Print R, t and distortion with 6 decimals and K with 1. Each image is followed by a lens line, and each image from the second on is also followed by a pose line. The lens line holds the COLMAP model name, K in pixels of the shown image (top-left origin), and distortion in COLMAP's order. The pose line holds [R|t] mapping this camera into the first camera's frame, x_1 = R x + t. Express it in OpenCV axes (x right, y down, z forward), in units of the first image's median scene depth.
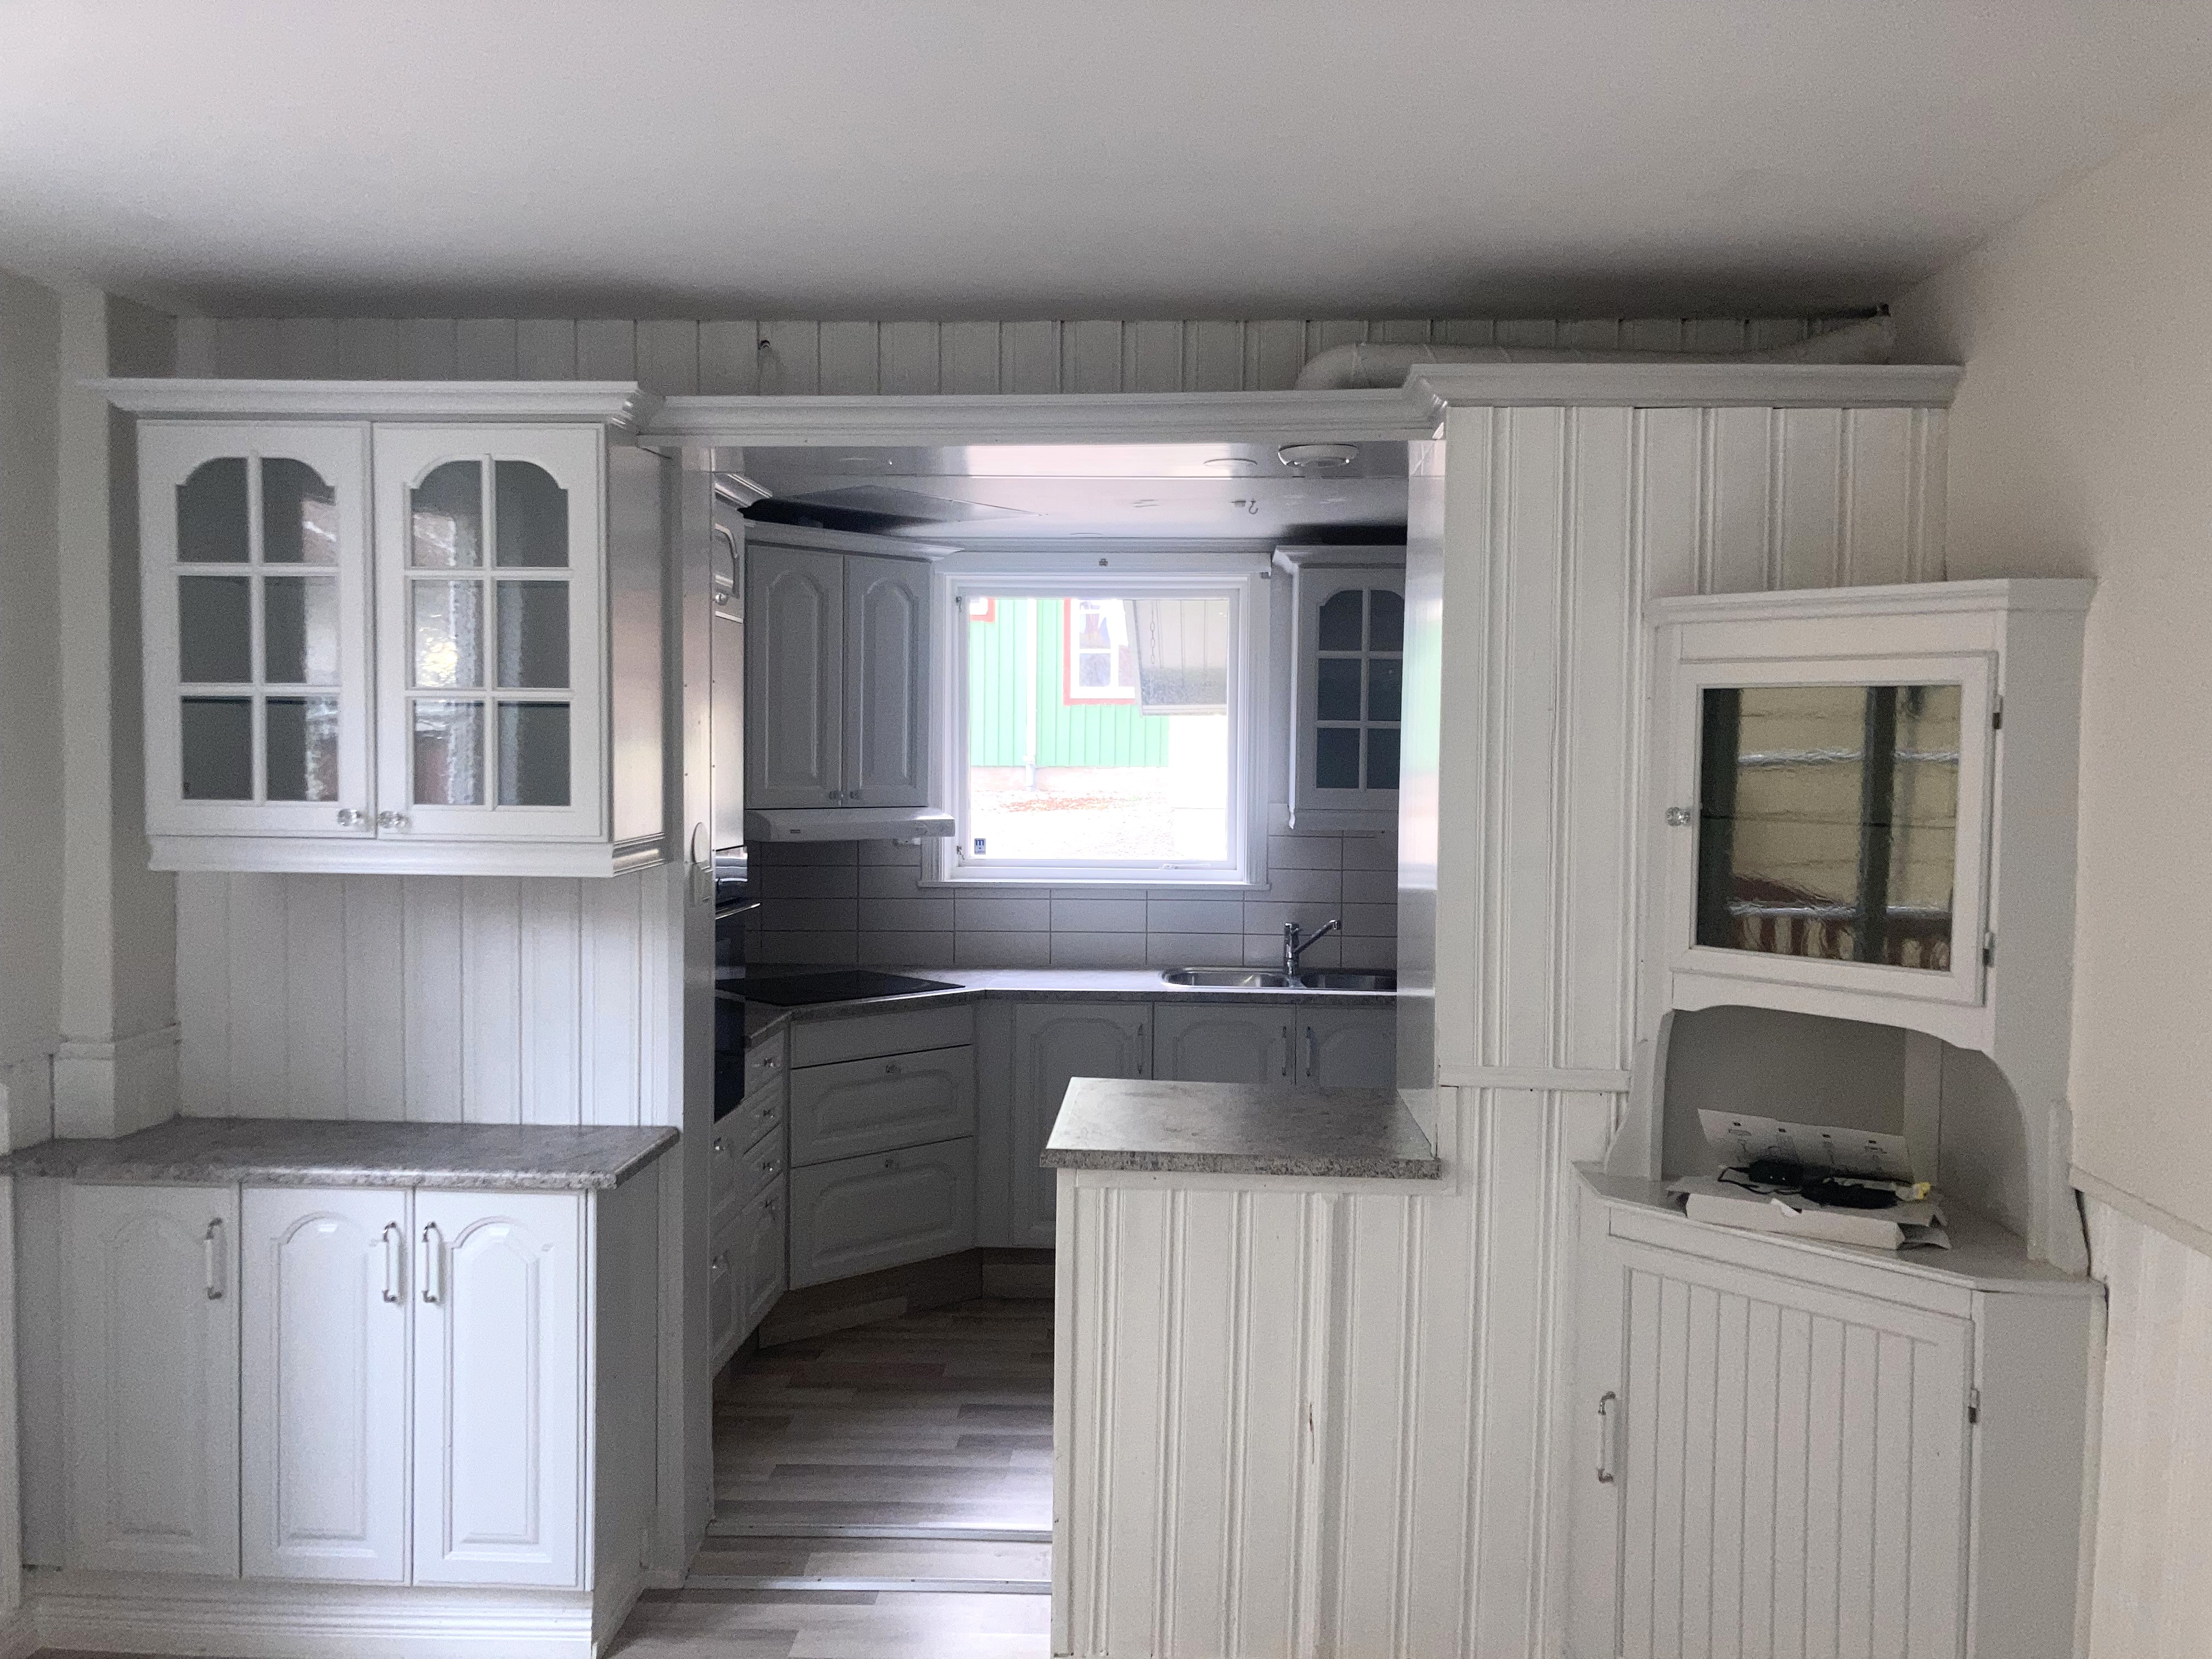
lens RADIAL K [[1796.3, 0, 1110.9], [0, 1796.3, 829.0], [0, 0, 1]] dist [0.001099, 0.002799]
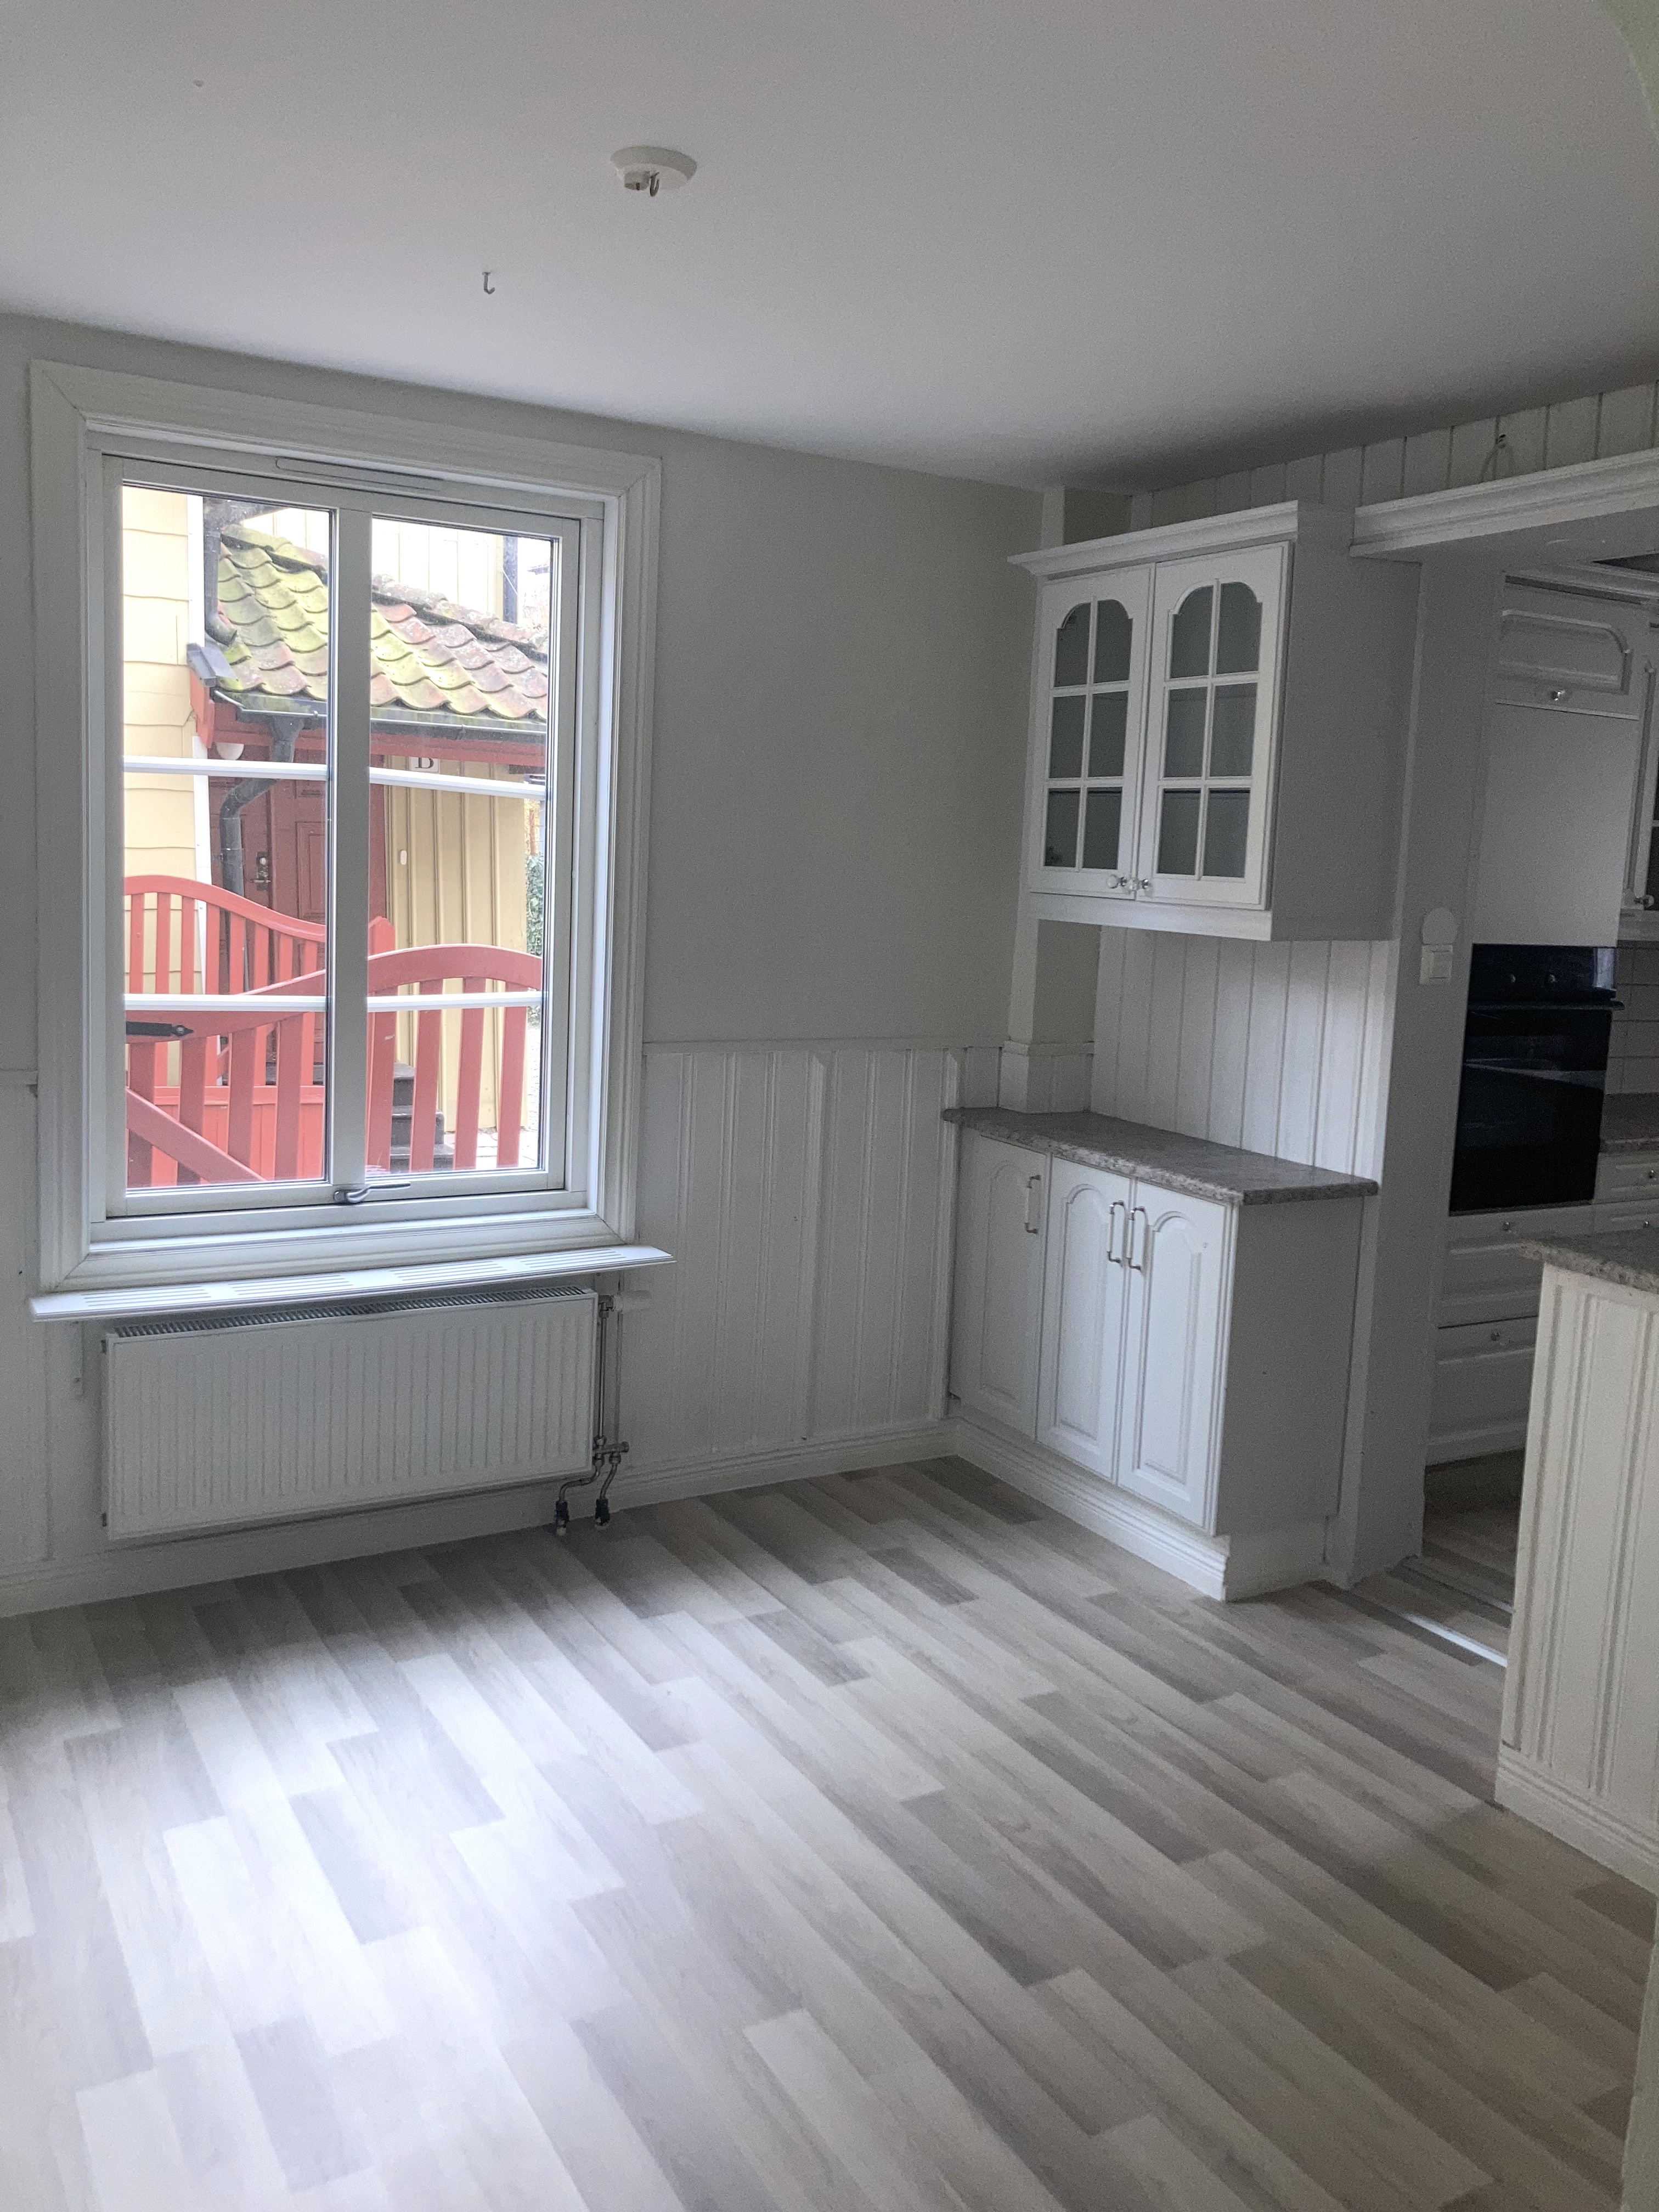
lens RADIAL K [[1777.1, 0, 841.2], [0, 1777.1, 1094.0], [0, 0, 1]] dist [0.075834, -0.201146]
pose [[0.532306, 0.131240, -0.836317, 0.539752], [-0.077827, 0.991313, 0.106027, 0.023352], [0.842967, 0.008649, 0.537896, 0.145144]]
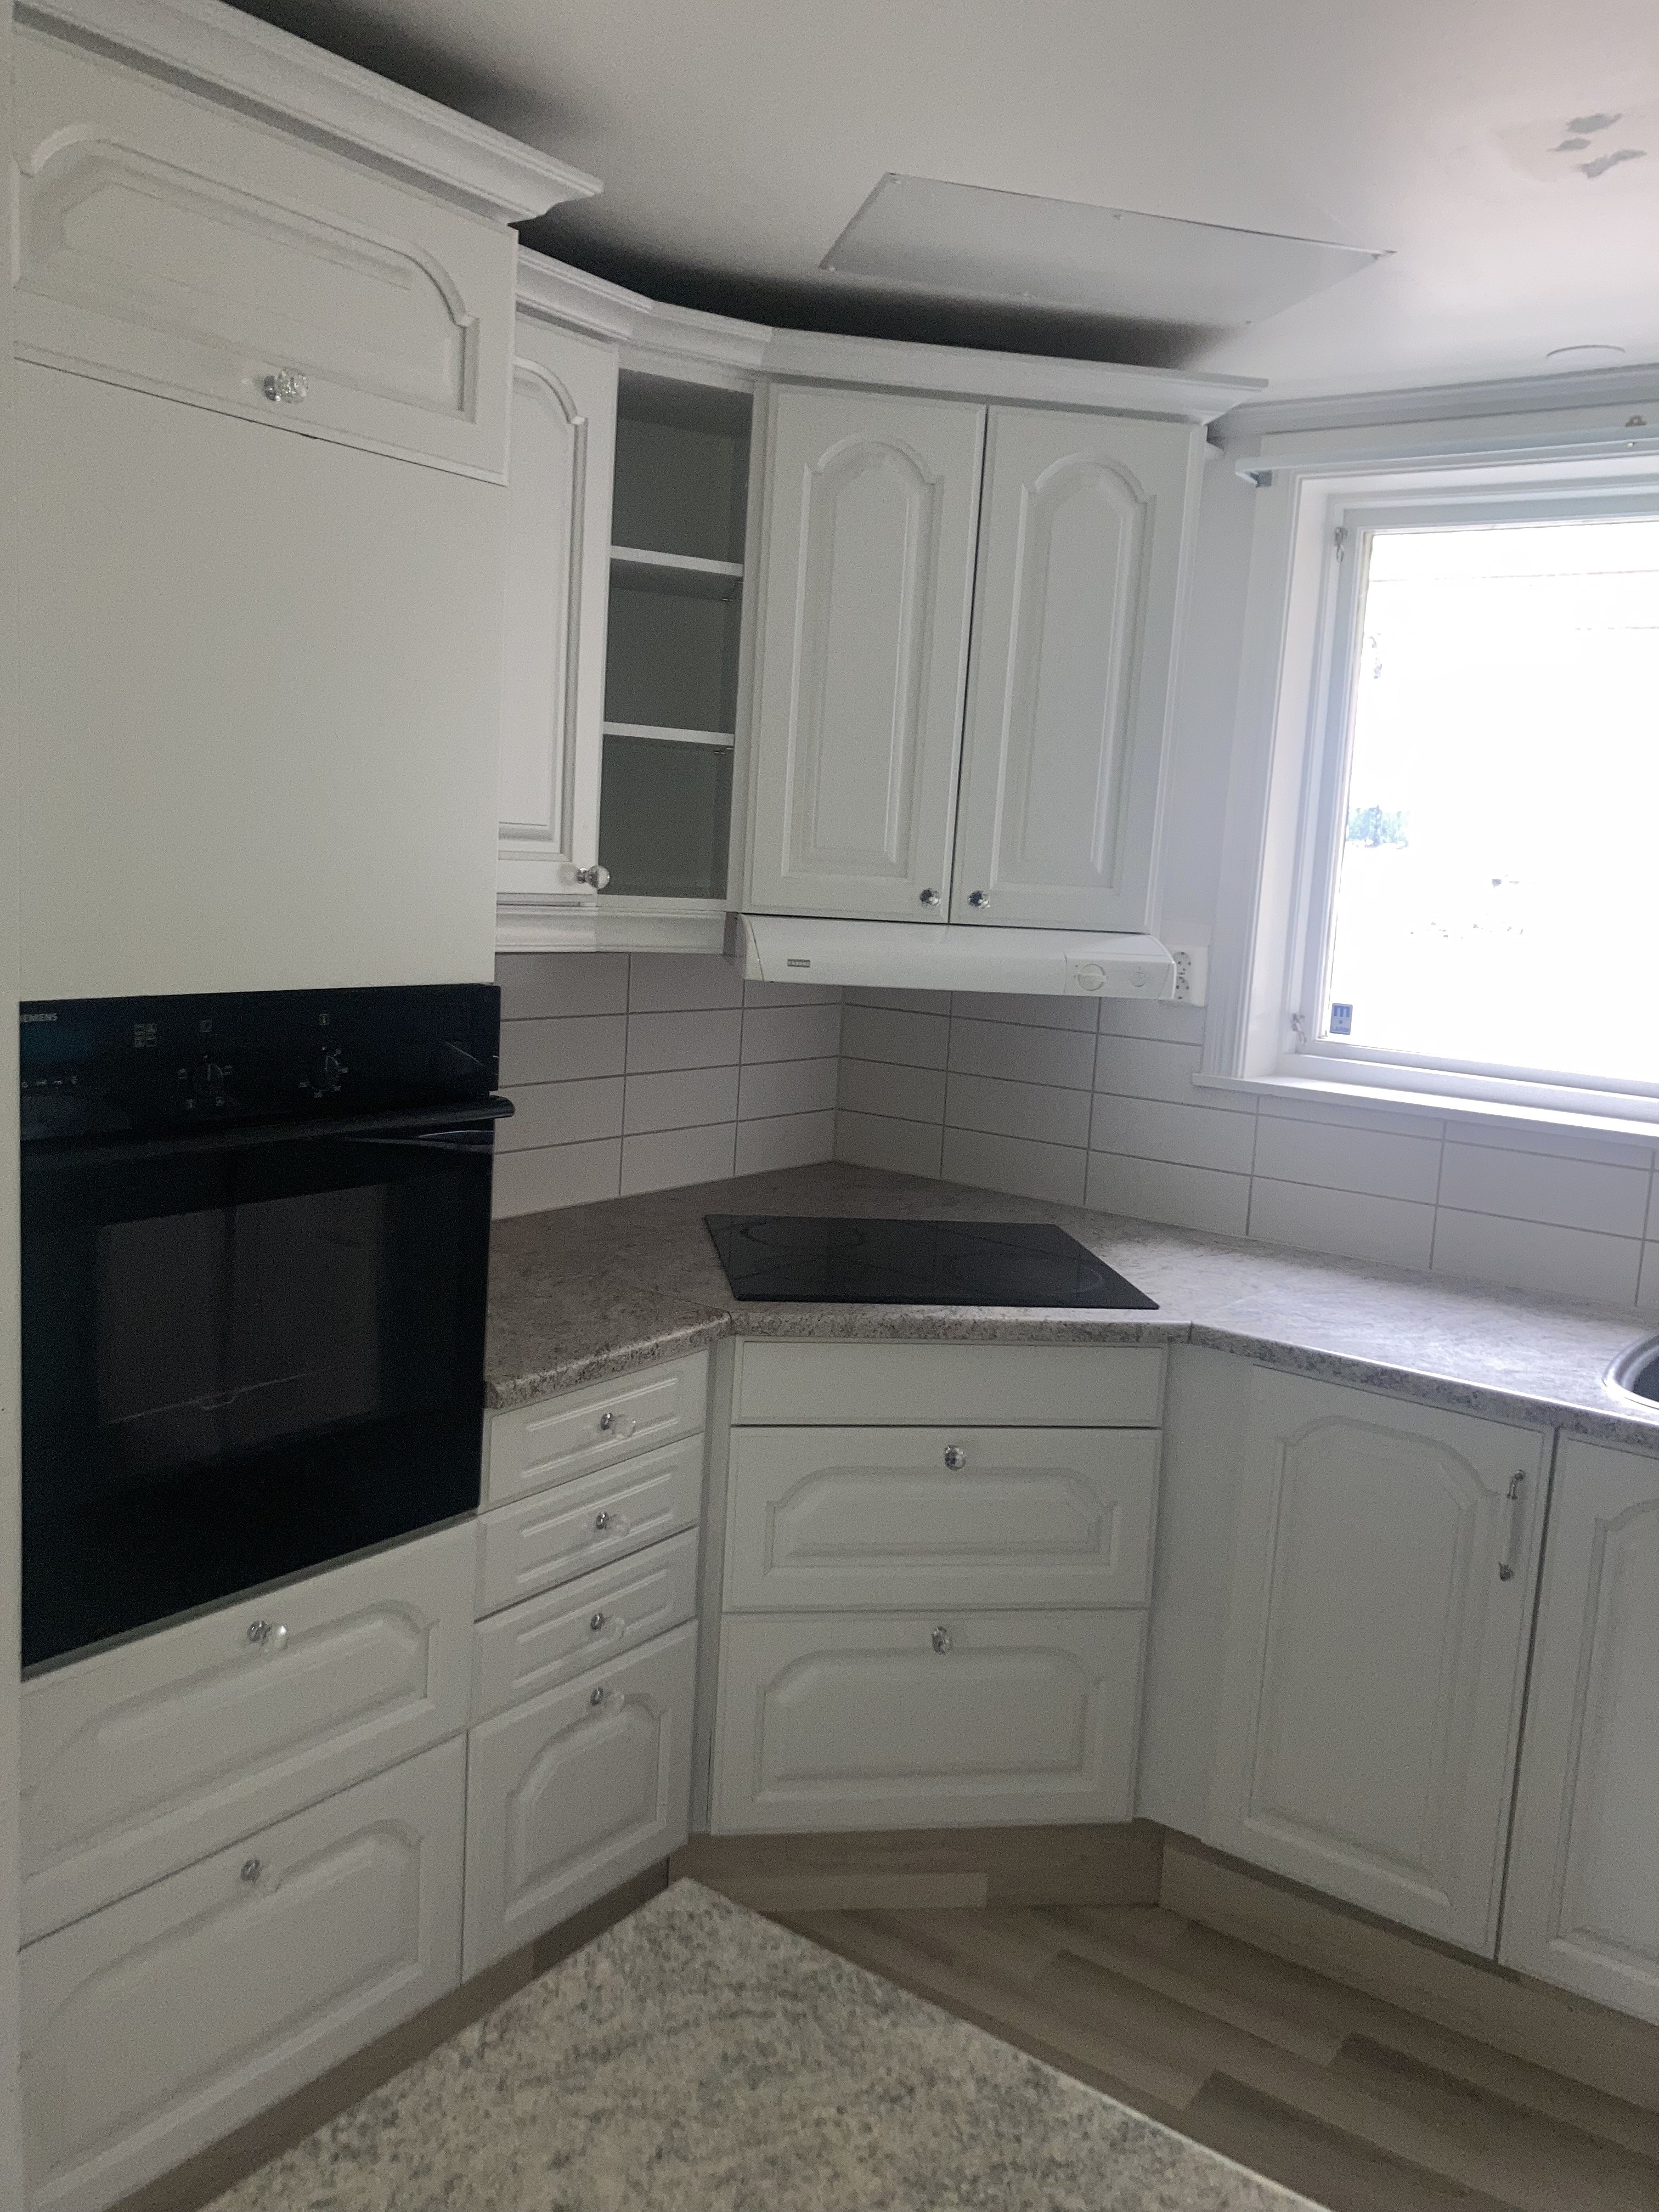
lens RADIAL K [[1777.1, 0, 841.2], [0, 1777.1, 1094.0], [0, 0, 1]] dist [0.075834, -0.201146]
pose [[0.827887, 0.116091, -0.548750, 0.170927], [-0.070365, 0.992113, 0.103730, -0.022424], [0.556464, -0.047264, 0.829526, 0.889259]]
